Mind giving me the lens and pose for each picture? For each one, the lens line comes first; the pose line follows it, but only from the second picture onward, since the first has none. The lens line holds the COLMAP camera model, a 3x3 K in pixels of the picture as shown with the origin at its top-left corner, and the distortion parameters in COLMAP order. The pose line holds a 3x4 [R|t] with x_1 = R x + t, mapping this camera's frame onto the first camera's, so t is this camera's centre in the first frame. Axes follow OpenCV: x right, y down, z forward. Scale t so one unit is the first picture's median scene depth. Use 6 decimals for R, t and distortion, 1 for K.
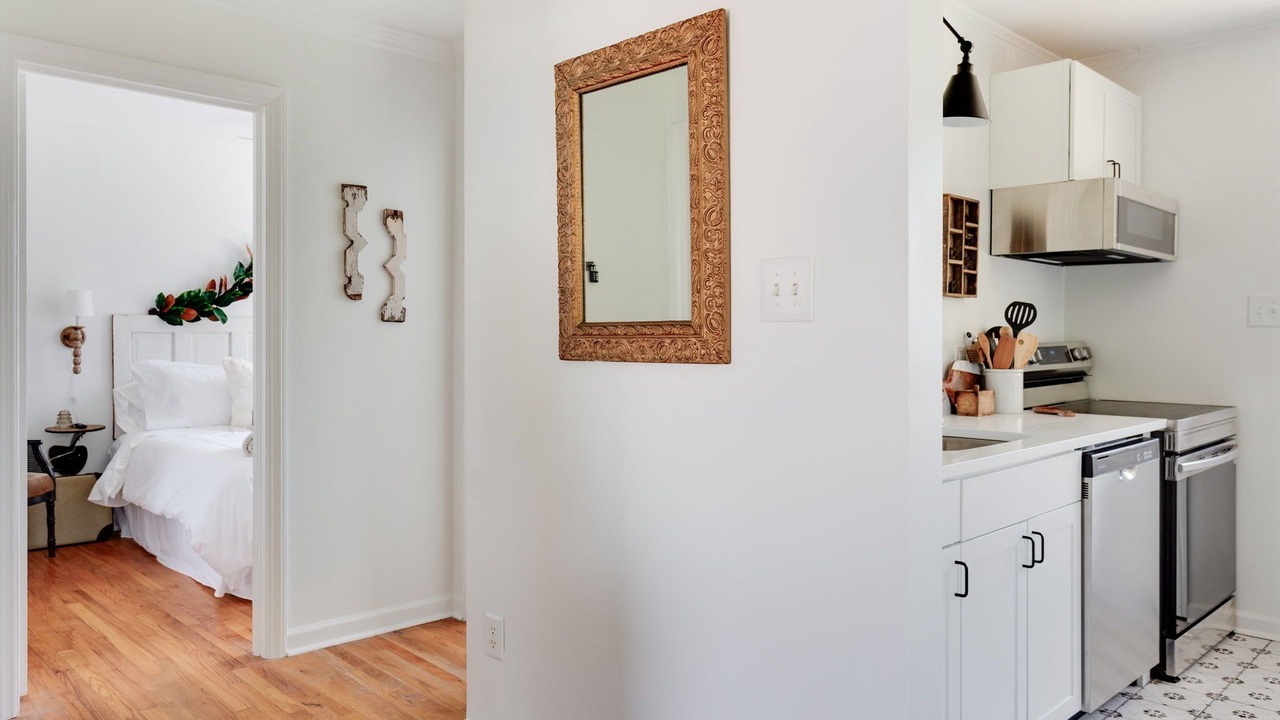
lens RADIAL K [[873.3, 0, 657.0], [0, 873.3, 329.4], [0, 0, 1]] dist [0.000415, -0.015720]
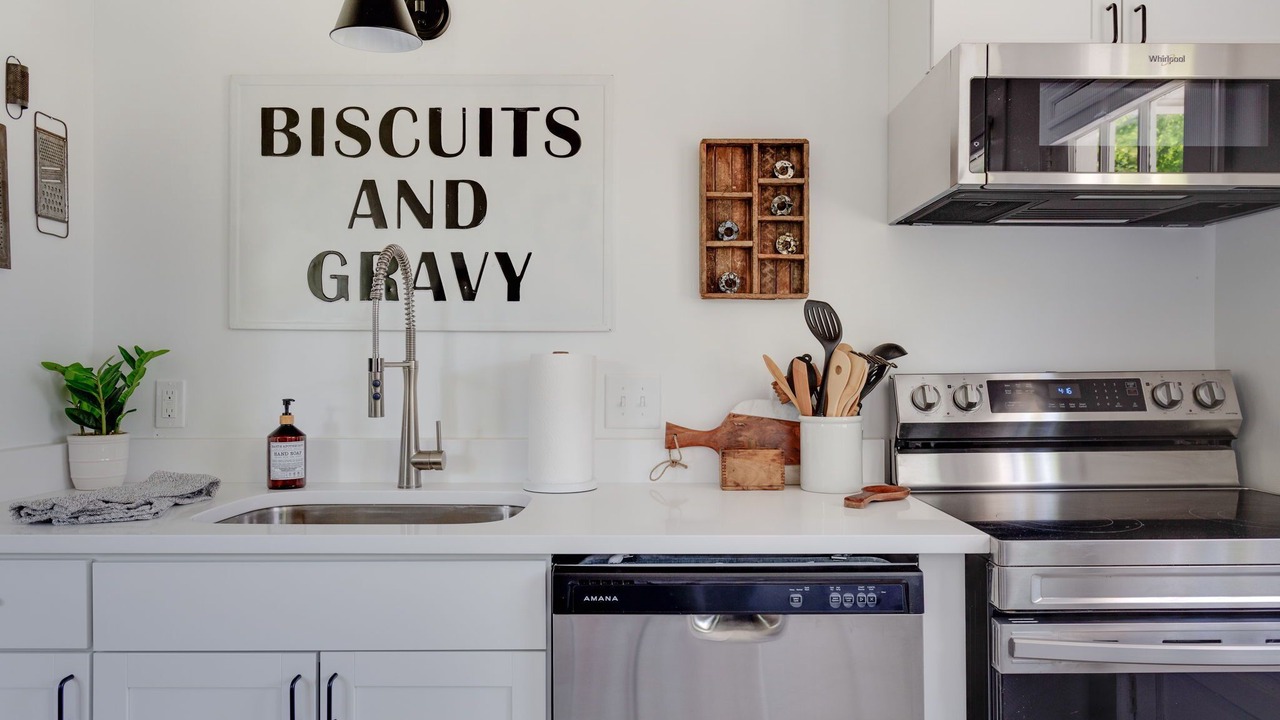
lens RADIAL K [[836.1, 0, 635.9], [0, 836.1, 356.8], [0, 0, 1]] dist [-0.000019, 0.000222]
pose [[0.717307, -0.013747, -0.696621, 0.705552], [0.004303, 0.999874, -0.015300, 0.013782], [0.696744, 0.007977, 0.717276, 0.510535]]
